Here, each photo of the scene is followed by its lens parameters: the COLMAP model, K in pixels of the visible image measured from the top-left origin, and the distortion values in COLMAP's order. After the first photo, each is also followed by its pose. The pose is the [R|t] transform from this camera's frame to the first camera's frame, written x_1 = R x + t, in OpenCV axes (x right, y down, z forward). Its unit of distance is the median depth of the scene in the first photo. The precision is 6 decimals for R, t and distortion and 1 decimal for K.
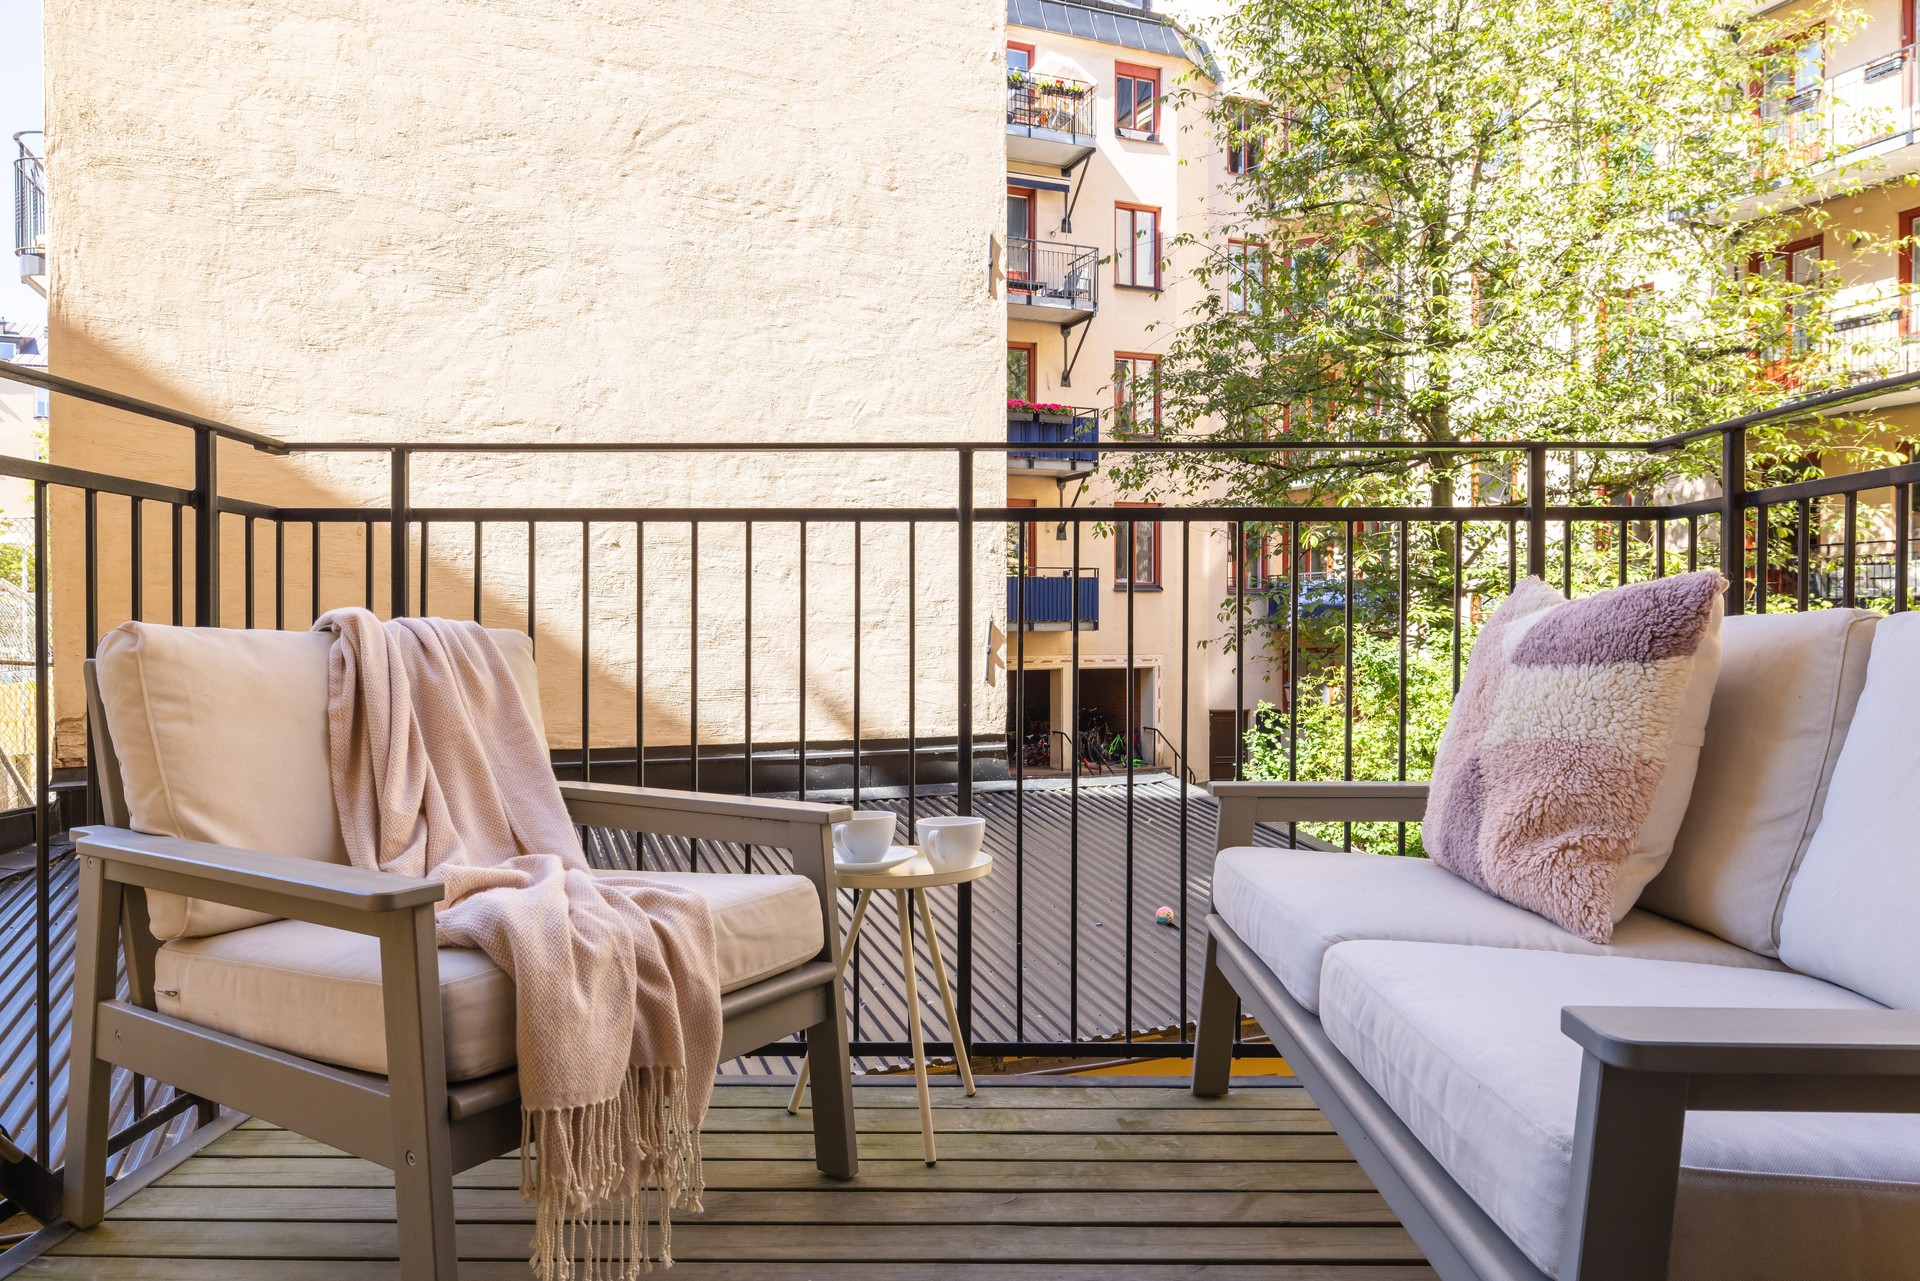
lens RADIAL K [[1203.4, 0, 951.2], [0, 1203.4, 635.3], [0, 0, 1]] dist [-0.024922, -0.000111]
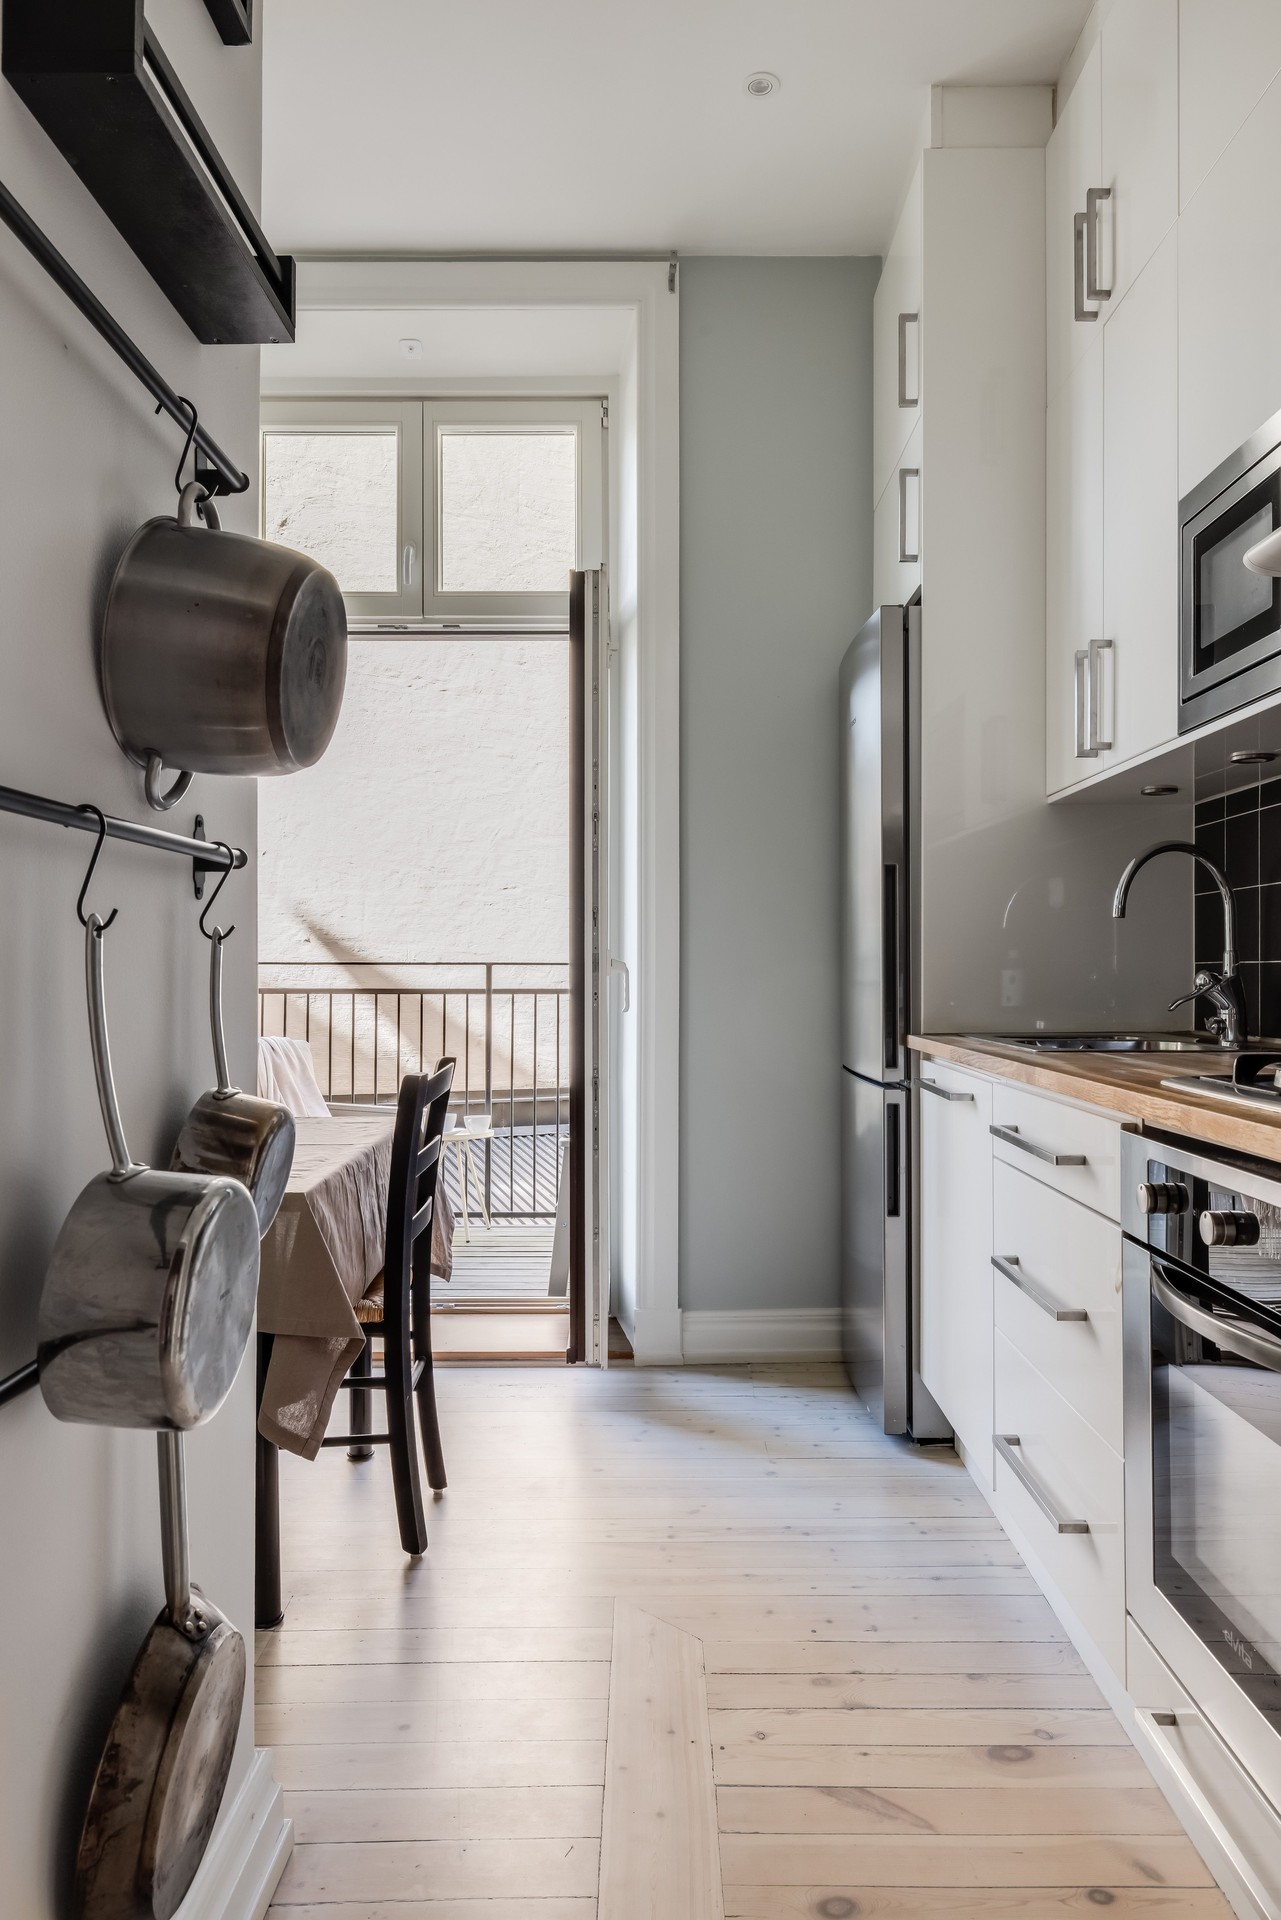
lens RADIAL K [[1368.6, 0, 634.4], [0, 1368.6, 954.5], [0, 0, 1]] dist [0.013838, -0.013547]
pose [[0.999925, 0.004825, -0.011256, 0.332427], [-0.005001, 0.999865, -0.015624, -0.133150], [0.011179, 0.015679, 0.999815, -1.727479]]
